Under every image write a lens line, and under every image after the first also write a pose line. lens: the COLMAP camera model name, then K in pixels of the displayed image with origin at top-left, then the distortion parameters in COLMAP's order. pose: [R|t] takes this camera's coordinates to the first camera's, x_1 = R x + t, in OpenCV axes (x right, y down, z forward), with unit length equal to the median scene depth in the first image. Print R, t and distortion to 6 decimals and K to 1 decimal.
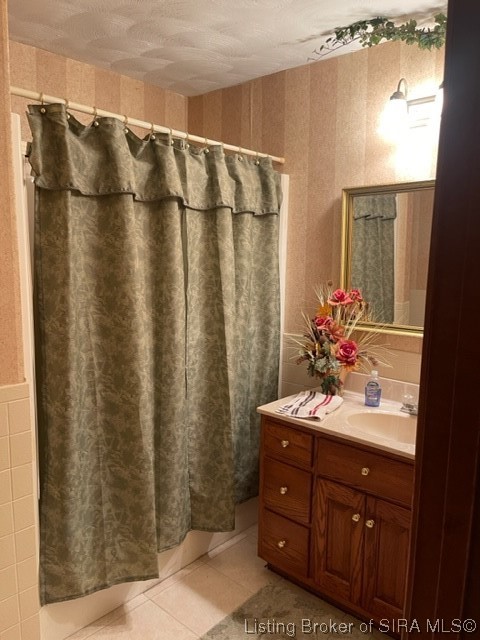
lens RADIAL K [[486.4, 0, 240.2], [0, 486.4, 320.6], [0, 0, 1]] dist [0.028502, -0.017914]
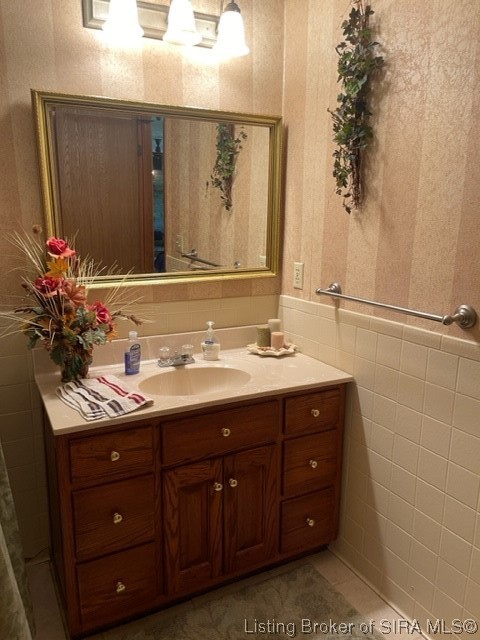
lens RADIAL K [[486.4, 0, 239.3], [0, 486.4, 320.0], [0, 0, 1]] dist [0.028502, -0.017914]
pose [[0.335896, -0.205393, 0.919232, -0.472390], [0.118504, 0.977395, 0.175087, -0.045664], [-0.934414, 0.050122, 0.352643, 0.582780]]
